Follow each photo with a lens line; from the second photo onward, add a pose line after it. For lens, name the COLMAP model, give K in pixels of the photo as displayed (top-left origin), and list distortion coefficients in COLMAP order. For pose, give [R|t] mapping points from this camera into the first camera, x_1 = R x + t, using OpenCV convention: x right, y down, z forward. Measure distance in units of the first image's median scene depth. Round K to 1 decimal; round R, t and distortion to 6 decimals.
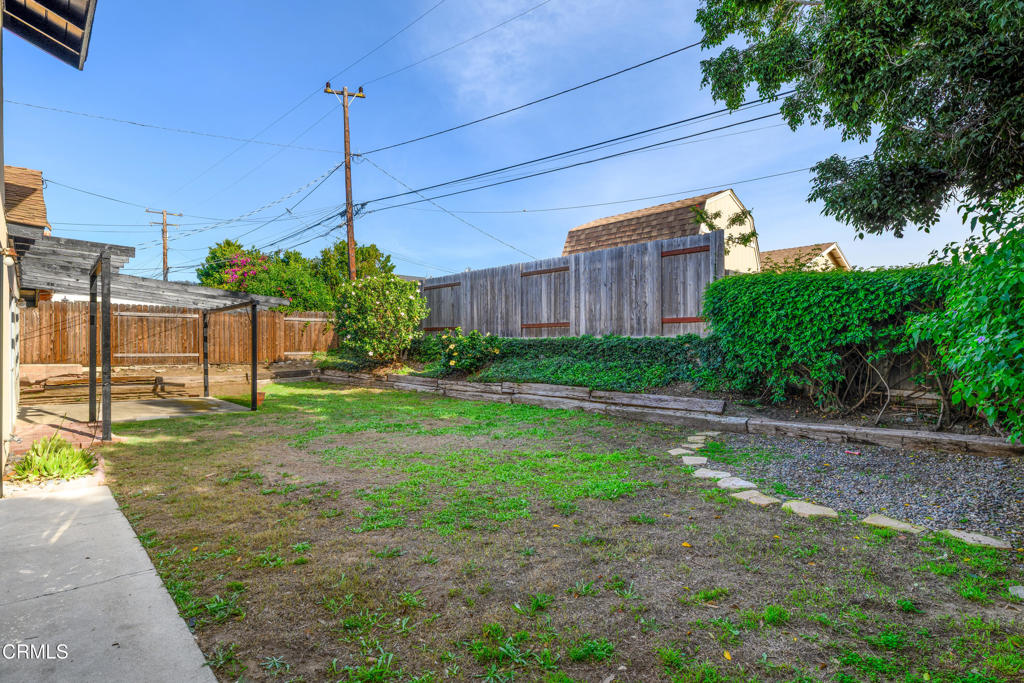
lens RADIAL K [[554.8, 0, 512.0], [0, 554.8, 341.5], [0, 0, 1]] dist [-0.002097, -0.000167]
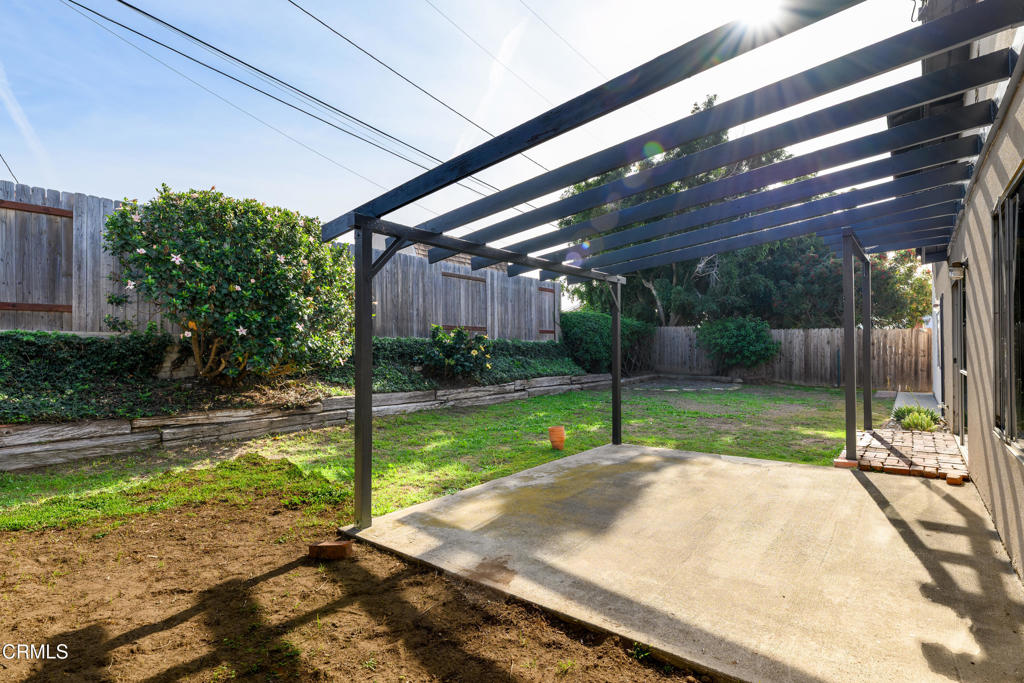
lens RADIAL K [[499.5, 0, 512.0], [0, 499.5, 341.5], [0, 0, 1]] dist [-0.001206, -0.000315]
pose [[-0.201457, 0.010342, 0.979443, -0.956384], [-0.006558, 0.999908, -0.011907, 0.007907], [-0.979475, -0.008822, -0.201371, 1.182245]]
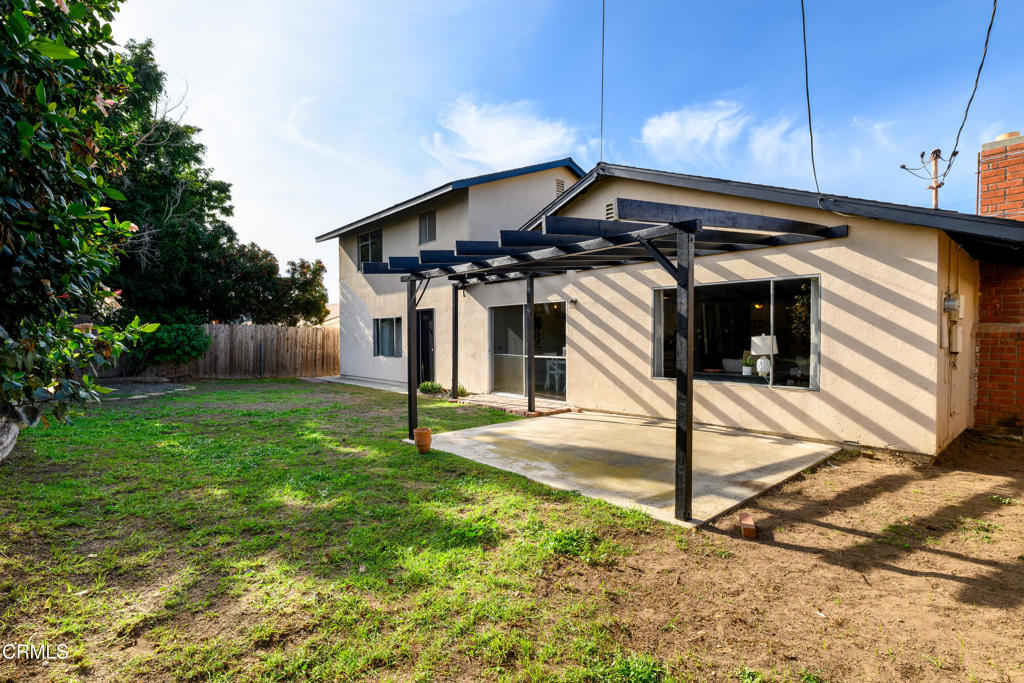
lens RADIAL K [[499.5, 0, 512.0], [0, 499.5, 341.5], [0, 0, 1]] dist [-0.001206, -0.000315]
pose [[-0.999419, -0.000050, -0.034079, 0.343310], [0.000118, 0.999988, -0.004909, 0.009494], [0.034079, -0.004910, -0.999407, 2.184858]]
